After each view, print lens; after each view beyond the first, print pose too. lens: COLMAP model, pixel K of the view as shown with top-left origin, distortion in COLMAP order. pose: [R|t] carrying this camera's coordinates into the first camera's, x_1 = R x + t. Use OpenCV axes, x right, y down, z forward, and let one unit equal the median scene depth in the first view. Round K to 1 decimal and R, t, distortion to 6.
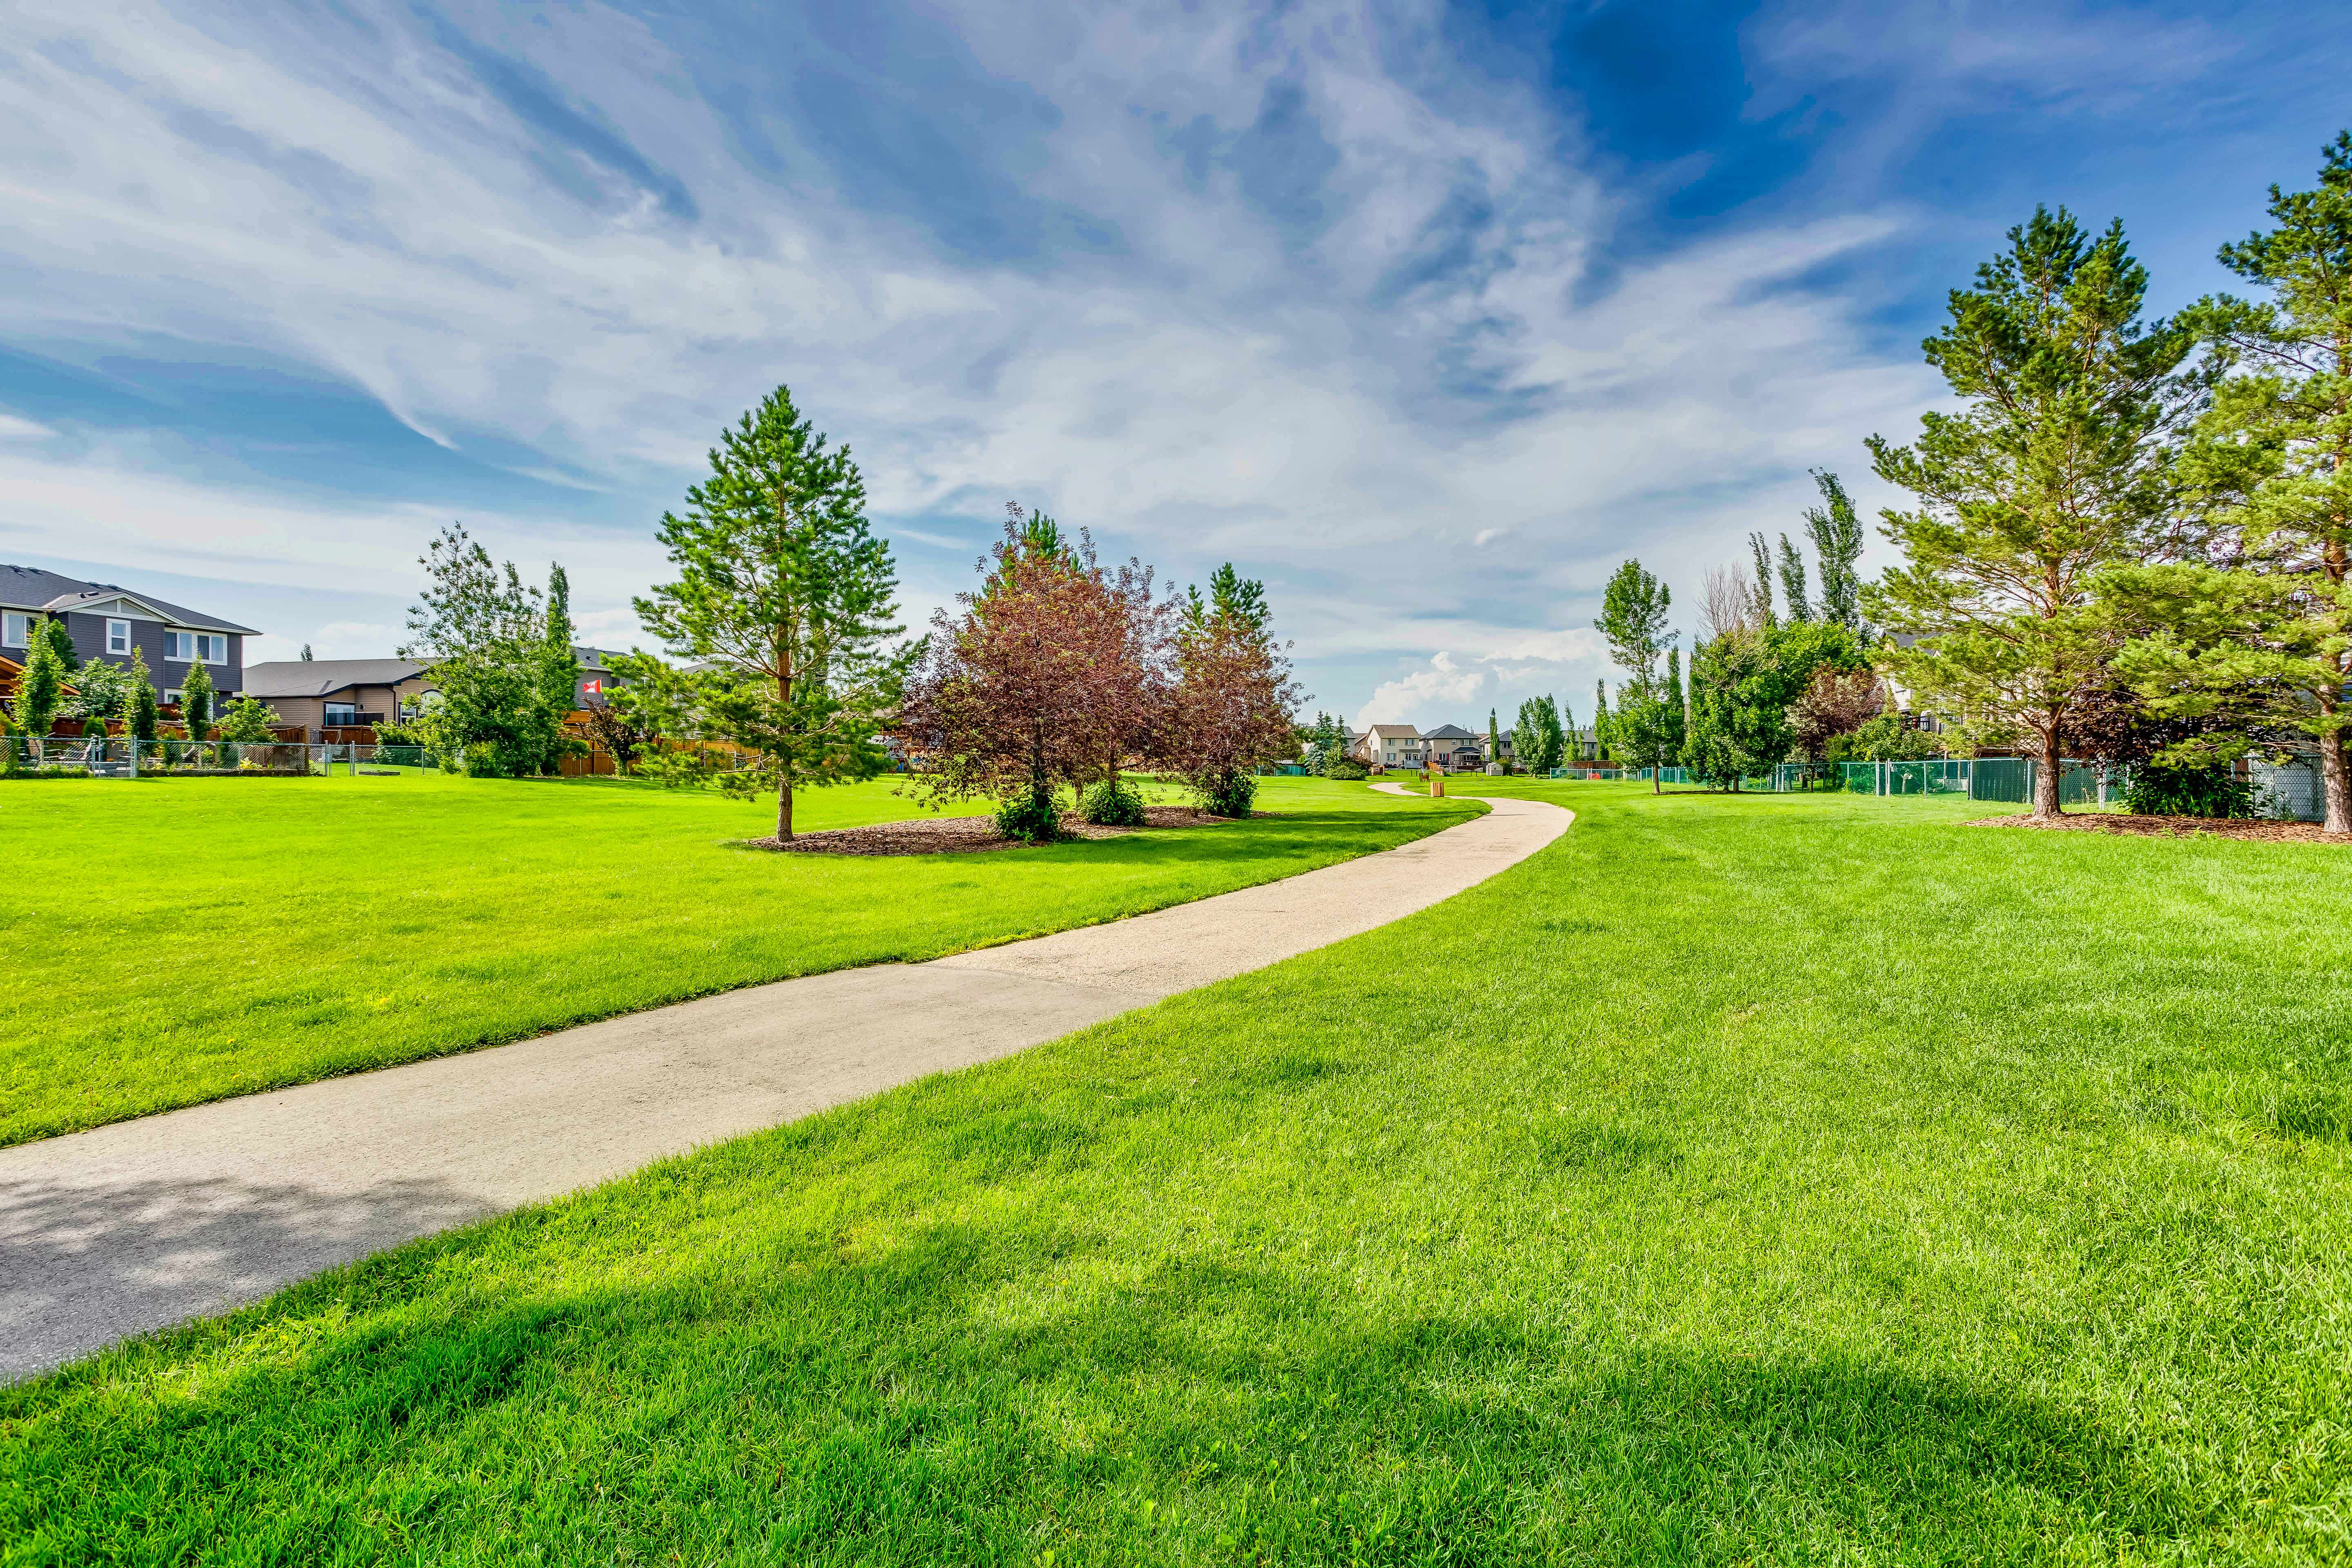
lens RADIAL K [[1094.0, 0, 1170.8], [0, 1094.0, 769.3], [0, 0, 1]] dist [-0.005851, 0.000089]
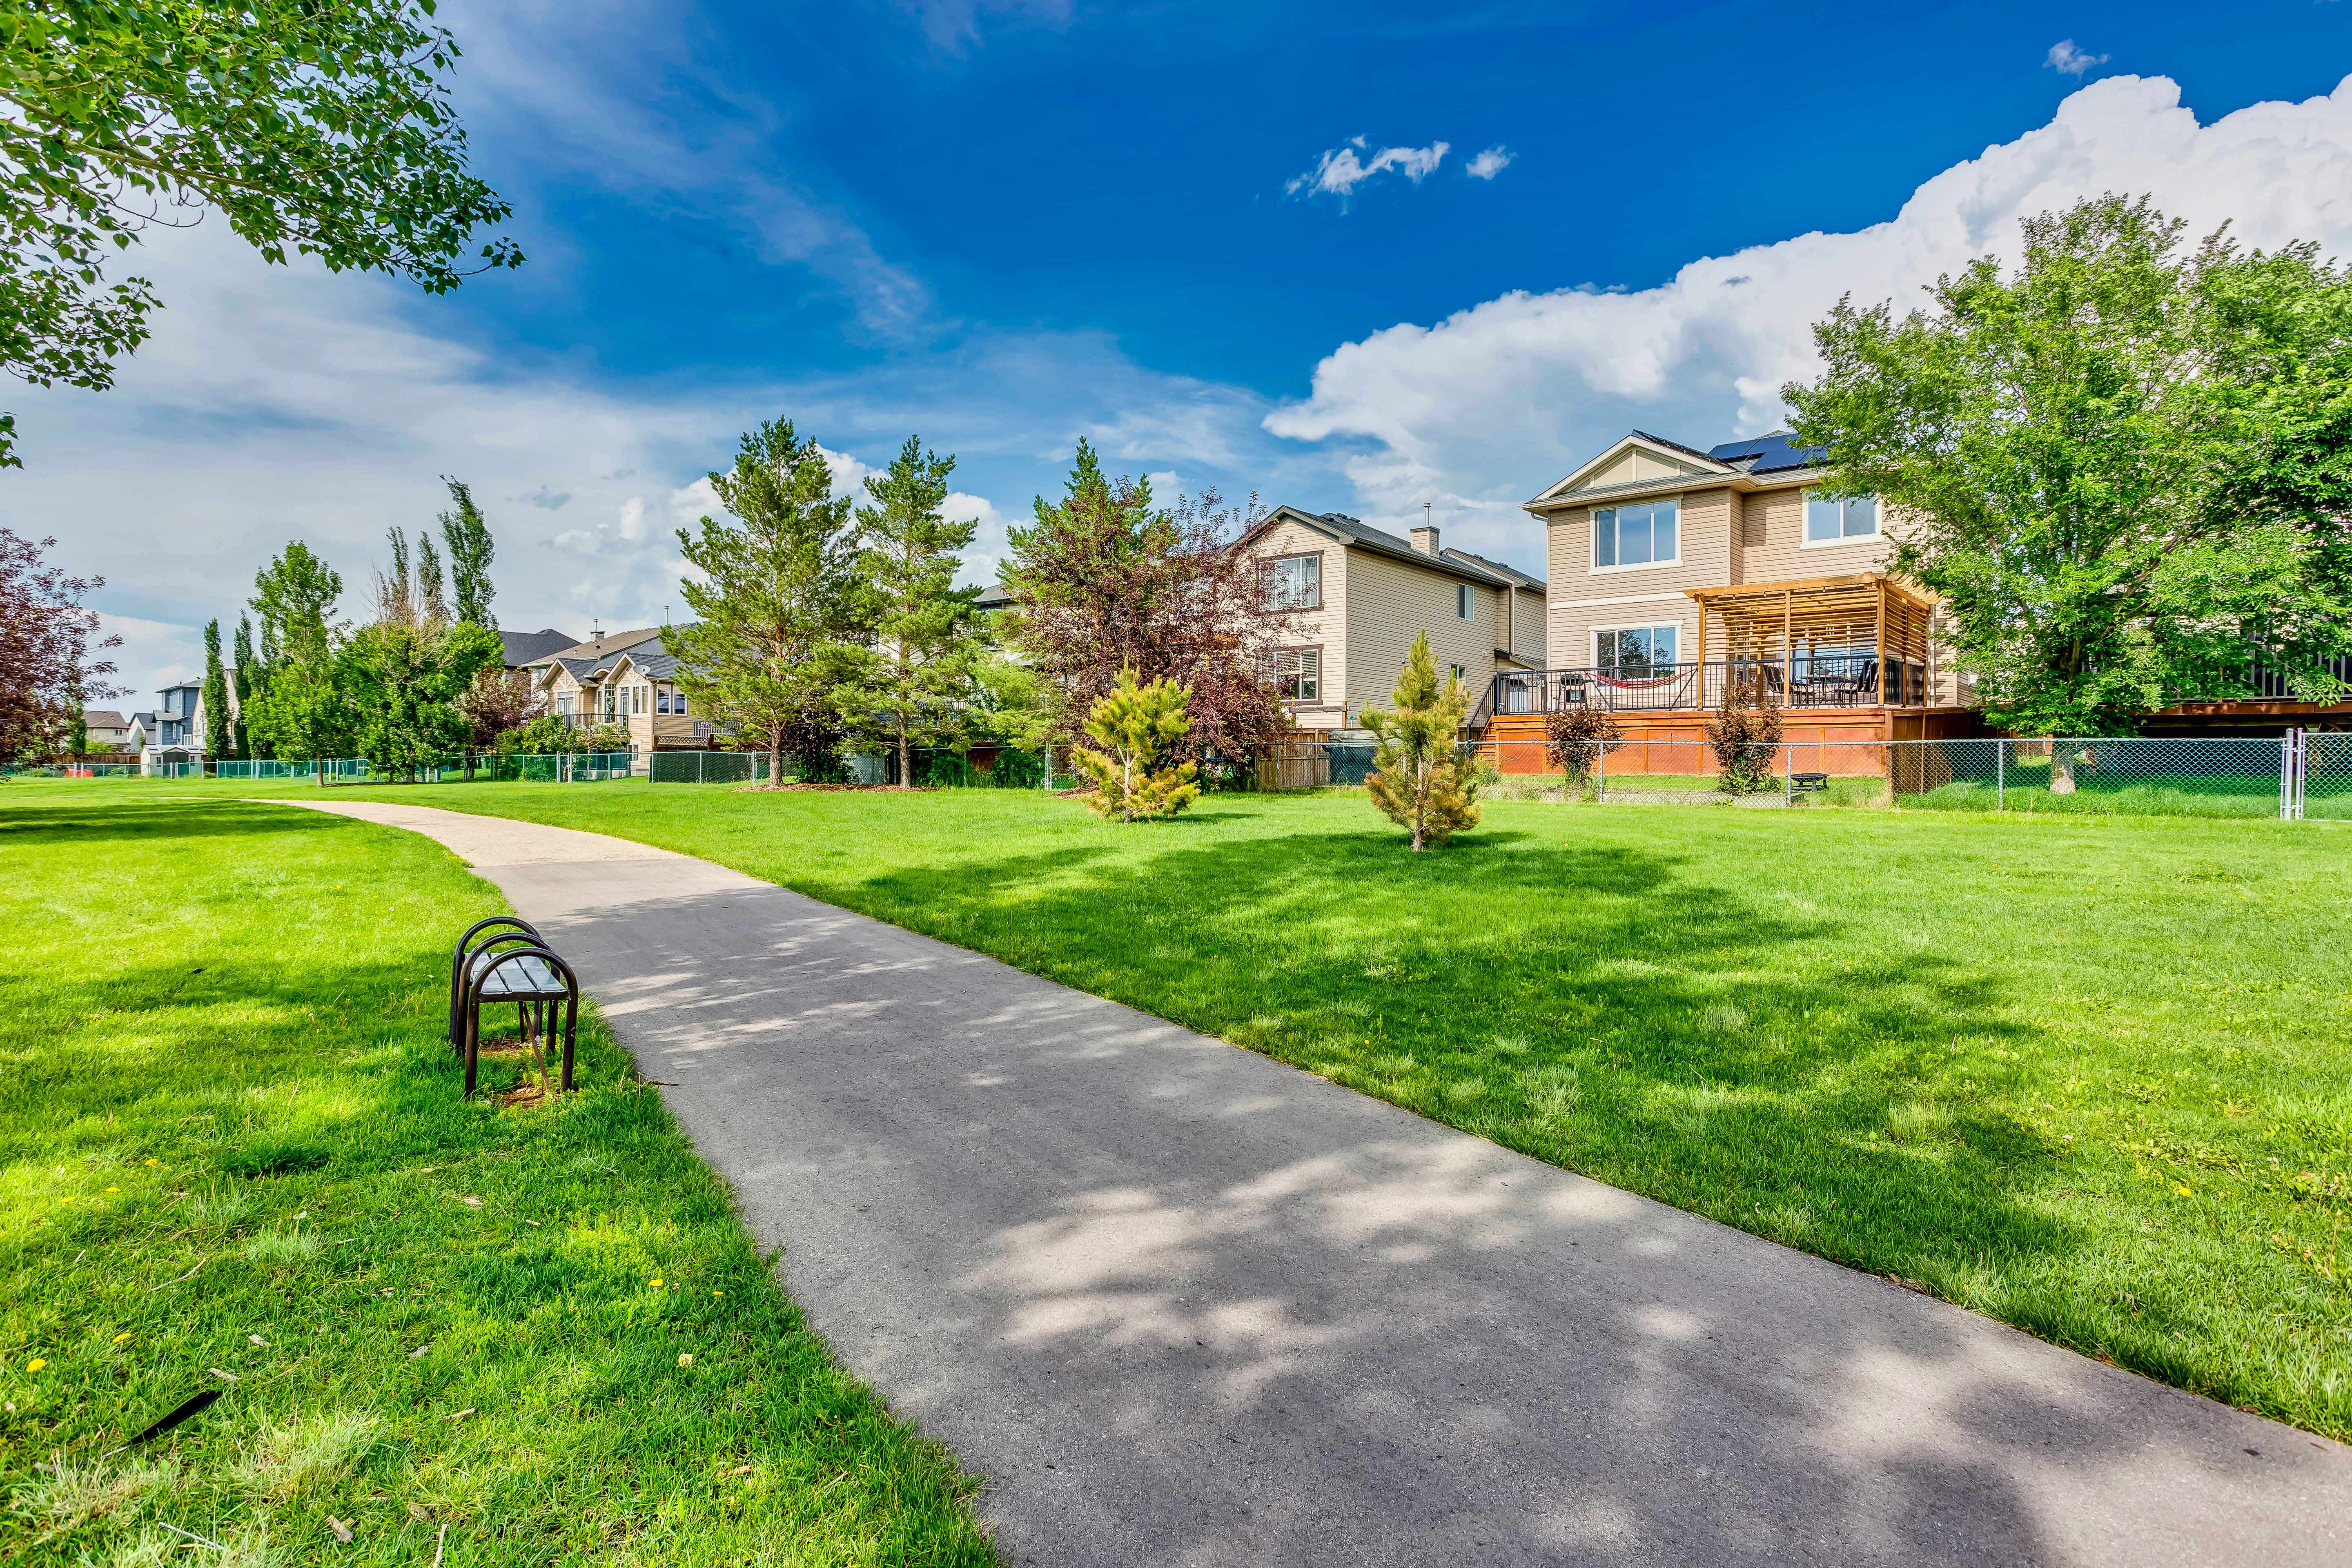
lens RADIAL K [[1165.4, 0, 1174.3], [0, 1165.4, 778.6], [0, 0, 1]] dist [0.004490, 0.001458]
pose [[0.369470, -0.018039, 0.929068, -0.251980], [0.006700, 0.999837, 0.016749, 0.002951], [-0.929219, 0.000036, 0.369531, -0.082311]]
